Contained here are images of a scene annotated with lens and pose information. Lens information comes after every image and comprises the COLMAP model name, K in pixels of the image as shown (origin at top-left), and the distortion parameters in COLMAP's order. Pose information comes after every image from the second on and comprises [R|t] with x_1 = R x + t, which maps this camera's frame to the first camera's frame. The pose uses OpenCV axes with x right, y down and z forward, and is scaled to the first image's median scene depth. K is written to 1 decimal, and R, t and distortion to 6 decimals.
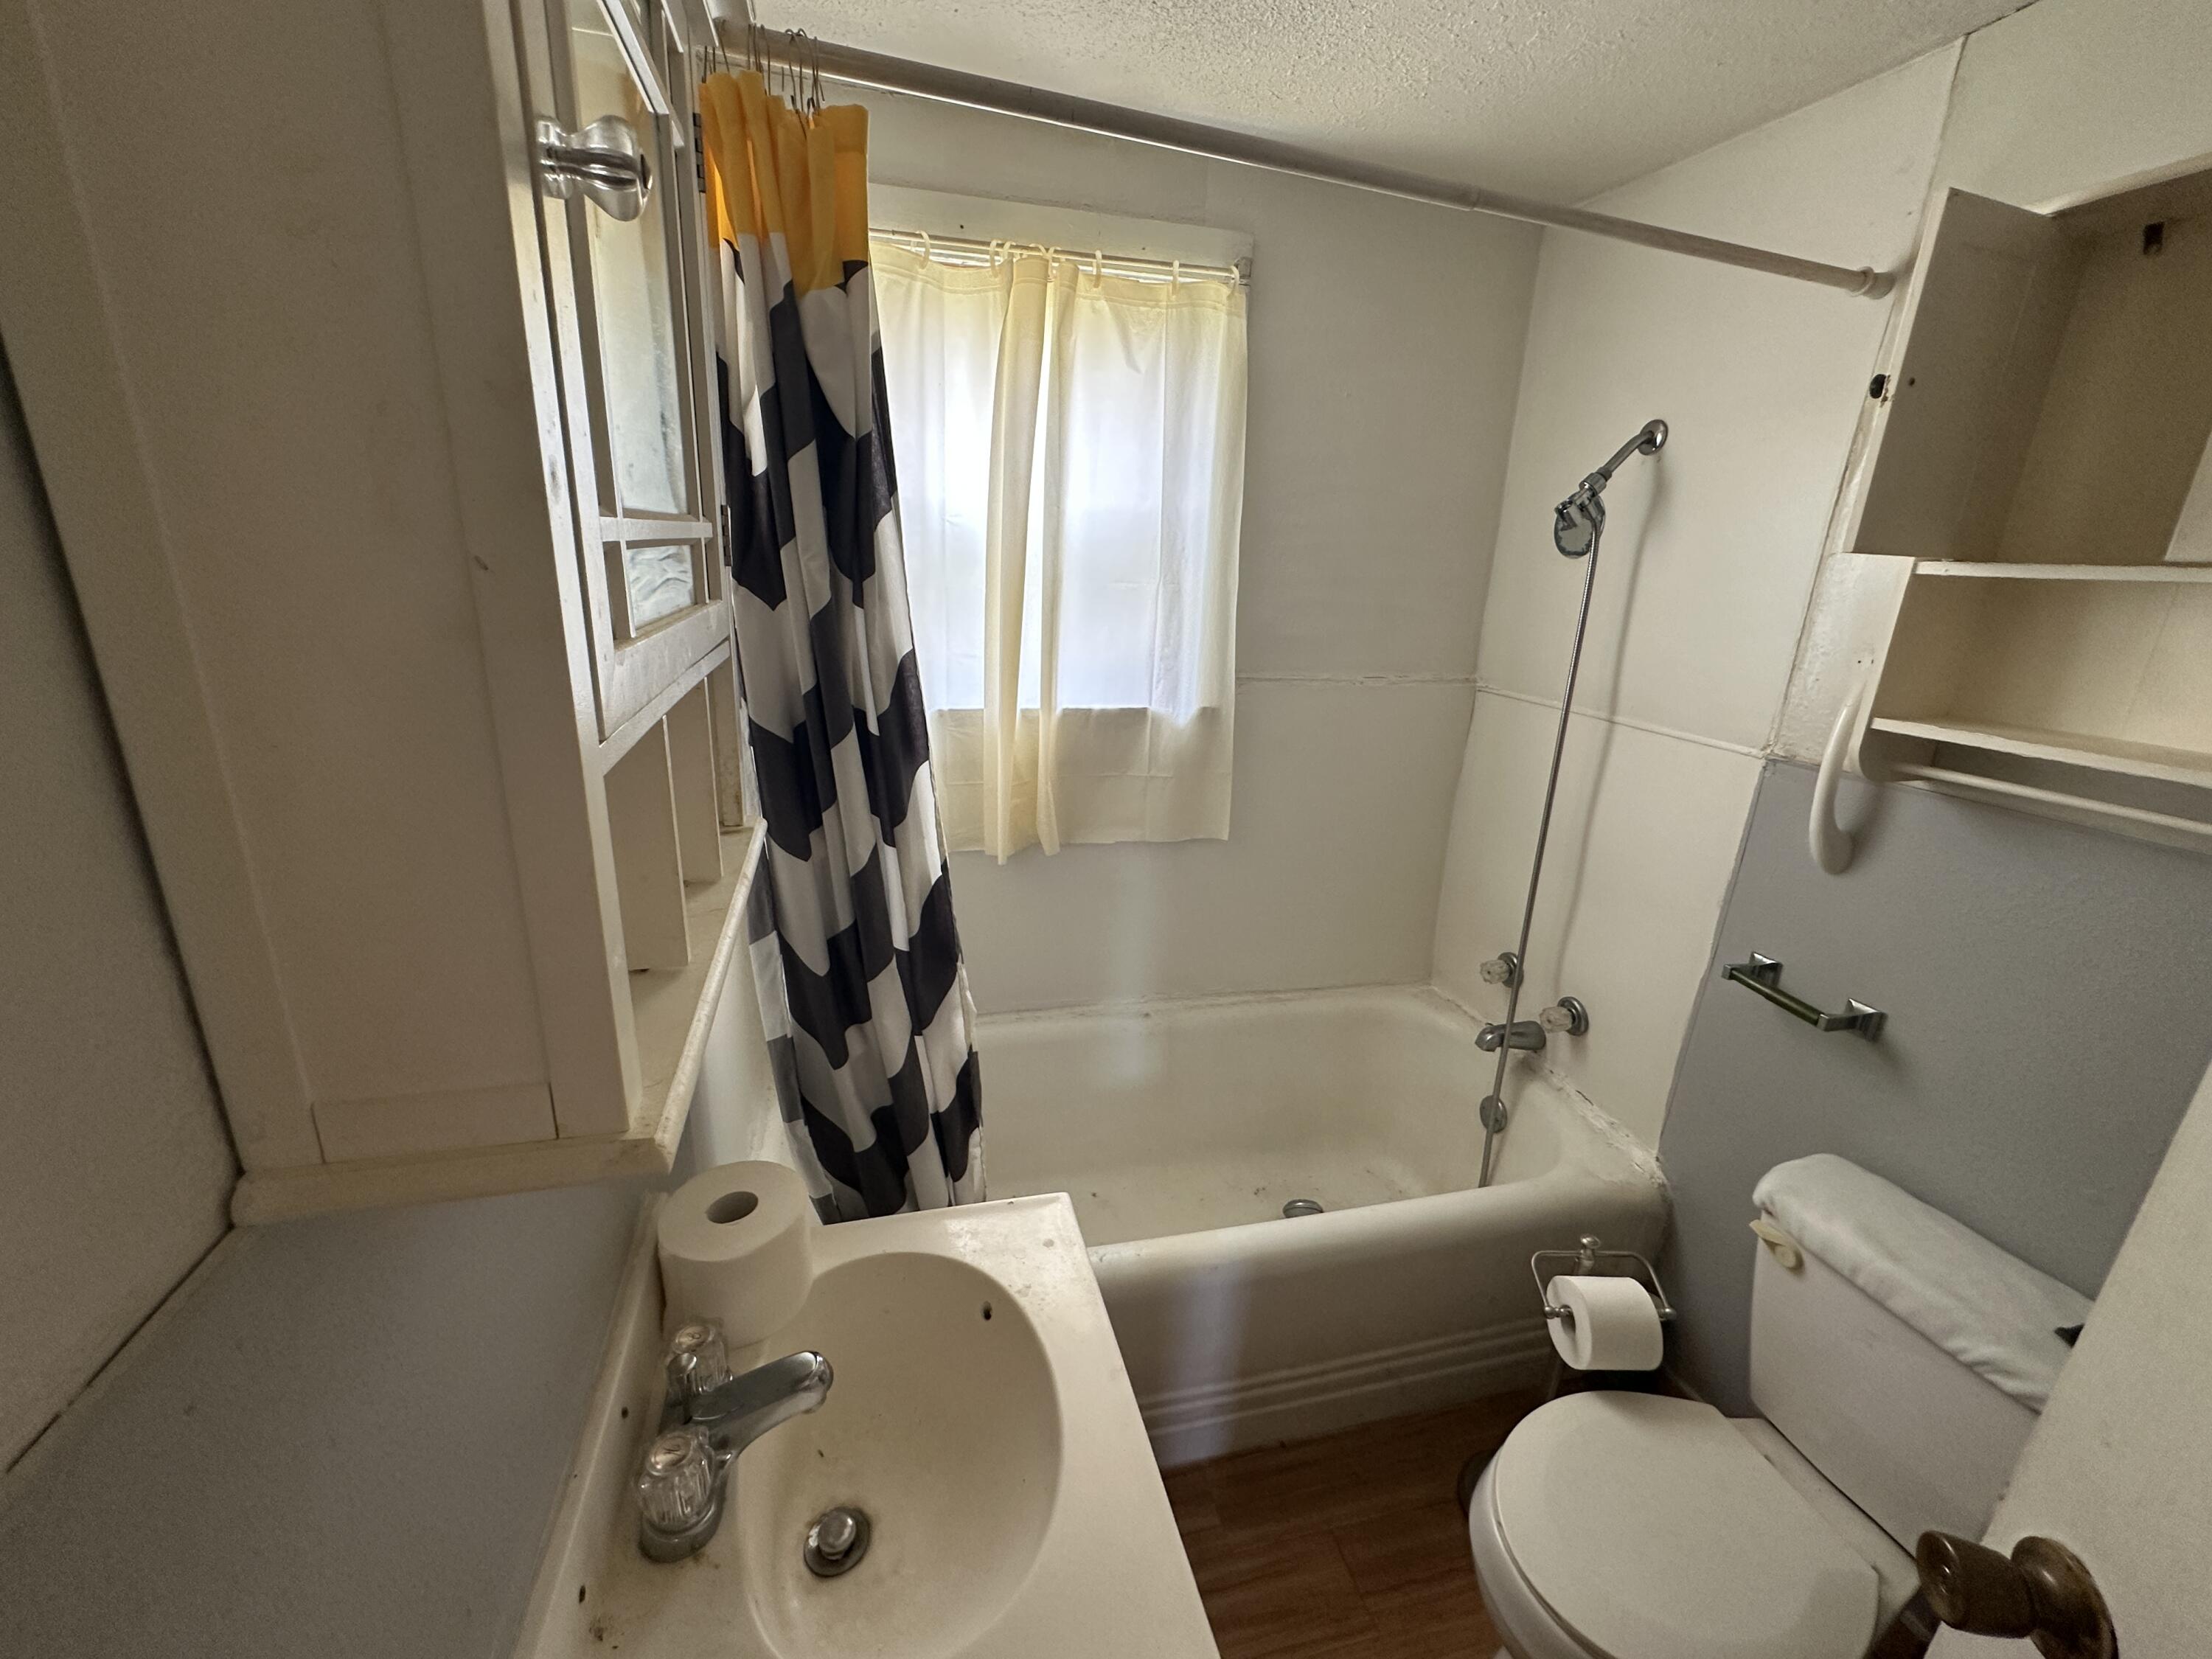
lens RADIAL K [[885.2, 0, 1102.3], [0, 885.2, 827.1], [0, 0, 1]] dist [-0.001007, 0.000439]
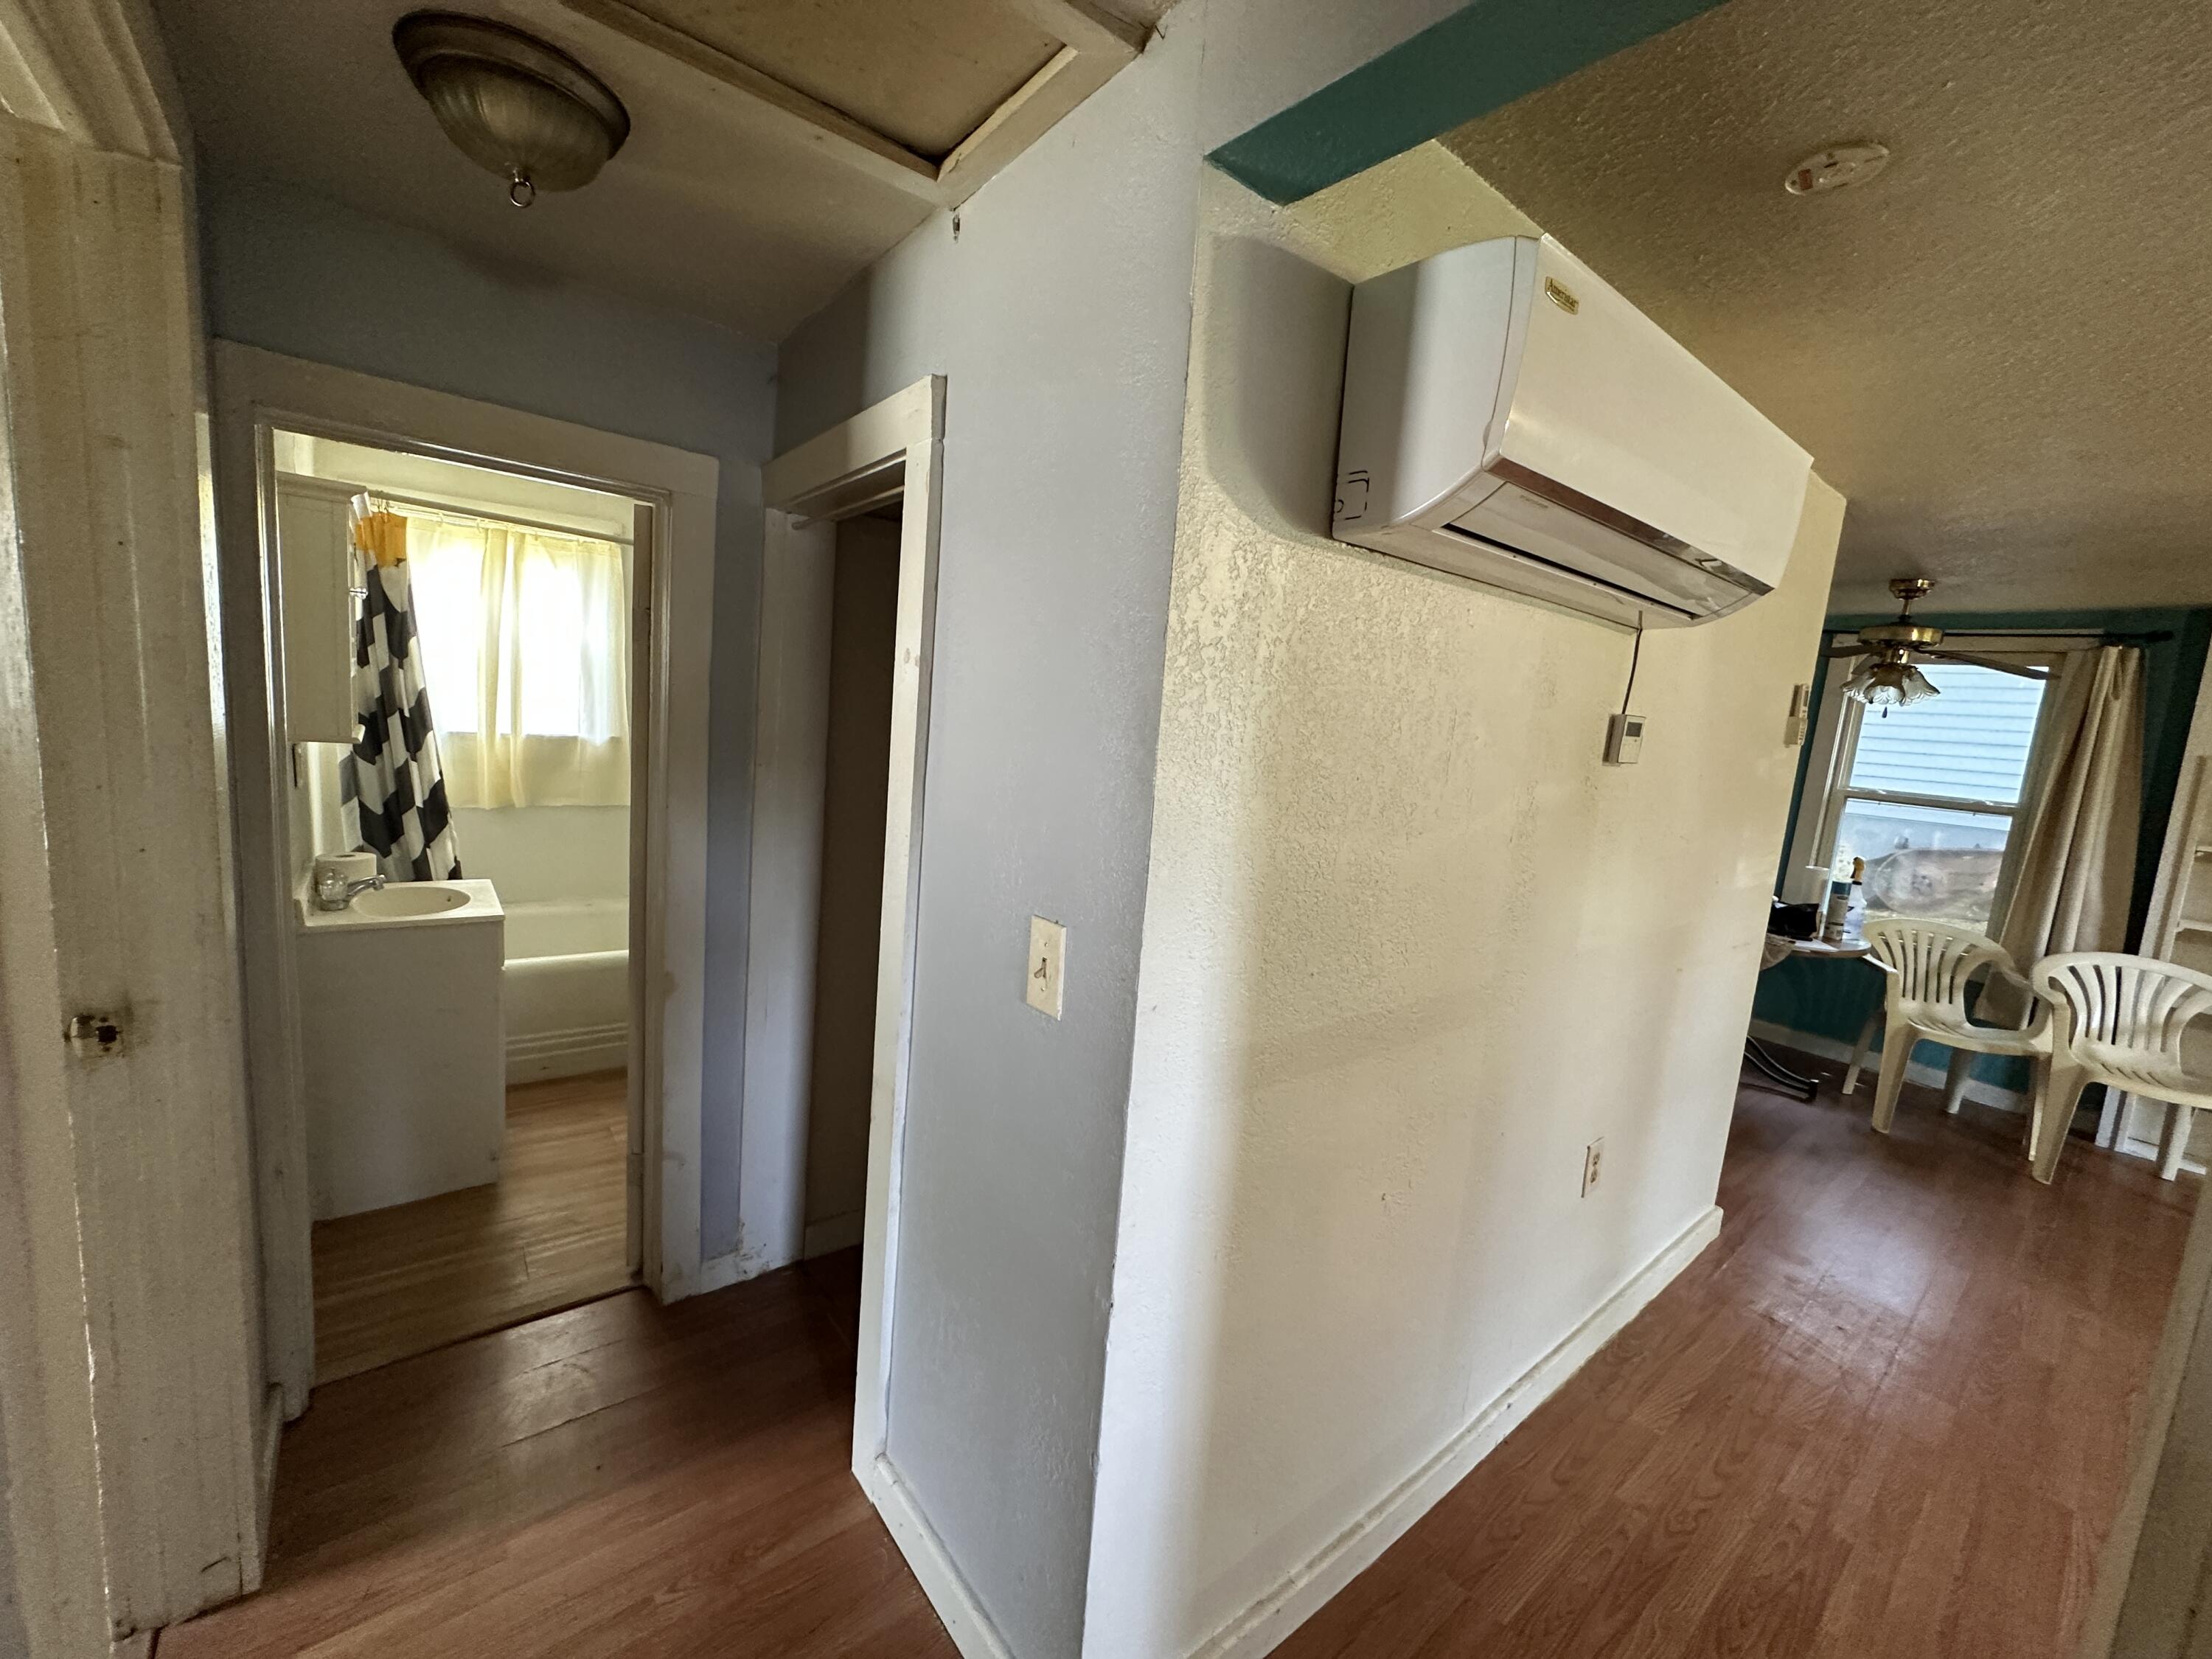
lens RADIAL K [[885.2, 0, 1109.3], [0, 885.2, 825.5], [0, 0, 1]] dist [-0.001007, 0.000439]
pose [[0.914333, -0.024795, 0.404202, 0.546991], [0.081987, 0.988788, -0.124803, 0.671631], [-0.396576, 0.147251, 0.906115, -2.041386]]
